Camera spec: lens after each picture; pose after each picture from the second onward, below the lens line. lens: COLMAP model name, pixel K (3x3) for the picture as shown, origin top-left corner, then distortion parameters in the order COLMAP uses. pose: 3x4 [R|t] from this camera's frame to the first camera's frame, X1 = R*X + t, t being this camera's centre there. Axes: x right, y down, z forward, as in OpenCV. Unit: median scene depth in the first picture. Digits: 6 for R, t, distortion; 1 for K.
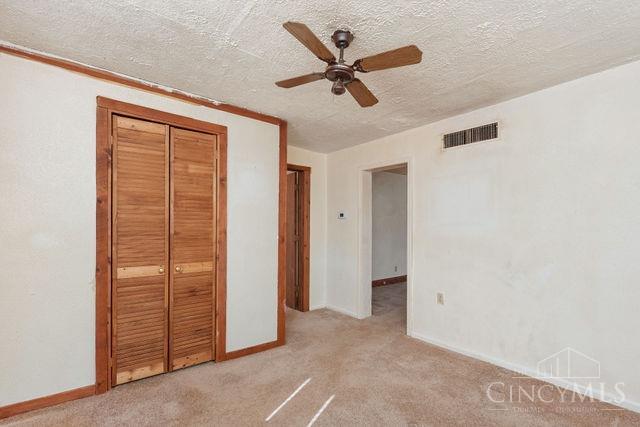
lens RADIAL K [[294.1, 0, 321.0], [0, 294.1, 227.8], [0, 0, 1]] dist [0.001411, -0.000544]
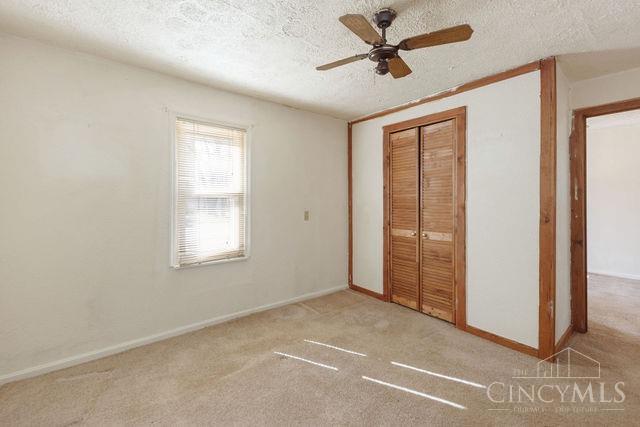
lens RADIAL K [[264.9, 0, 318.2], [0, 264.9, 206.4], [0, 0, 1]] dist [-0.000484, -0.000359]
pose [[0.015352, 0.002994, -0.999878, 0.676210], [-0.005680, 0.999980, 0.002907, 0.013034], [0.999866, 0.005635, 0.015369, 0.521010]]
